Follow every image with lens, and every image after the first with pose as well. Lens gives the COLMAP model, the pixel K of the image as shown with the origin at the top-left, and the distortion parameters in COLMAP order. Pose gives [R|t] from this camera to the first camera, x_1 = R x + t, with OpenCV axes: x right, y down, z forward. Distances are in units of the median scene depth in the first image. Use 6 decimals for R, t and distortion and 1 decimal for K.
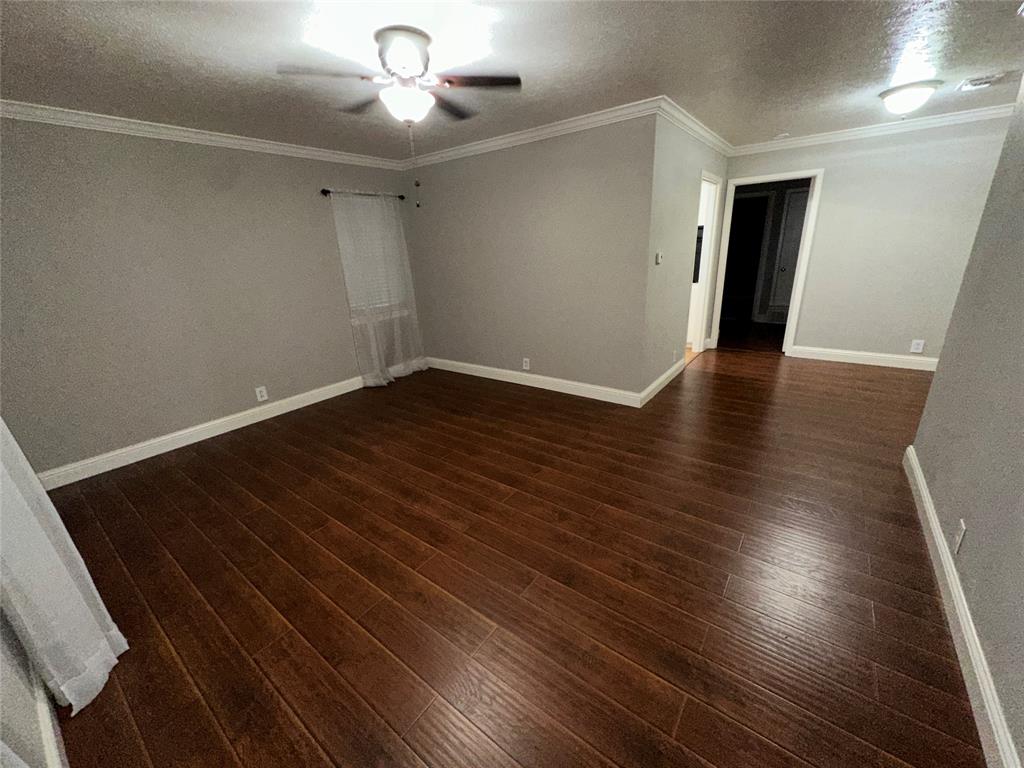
lens RADIAL K [[404.0, 0, 510.9], [0, 404.0, 388.0], [0, 0, 1]] dist [0.001576, -0.000261]
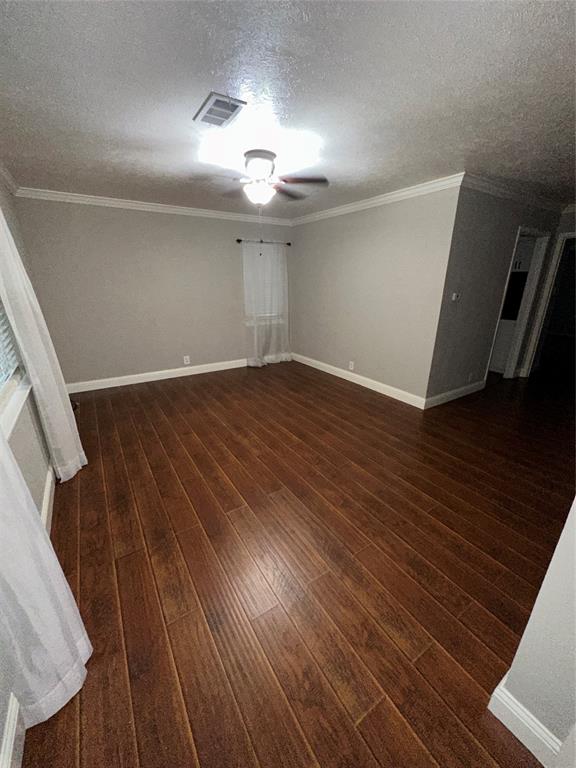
lens RADIAL K [[303.0, 0, 286.8], [0, 303.0, 387.7], [0, 0, 1]] dist [0.001576, -0.000261]
pose [[0.936383, 0.165152, -0.309695, 0.229087], [-0.160291, 0.986207, 0.041269, 0.010271], [0.312239, 0.010998, 0.949940, -0.090138]]
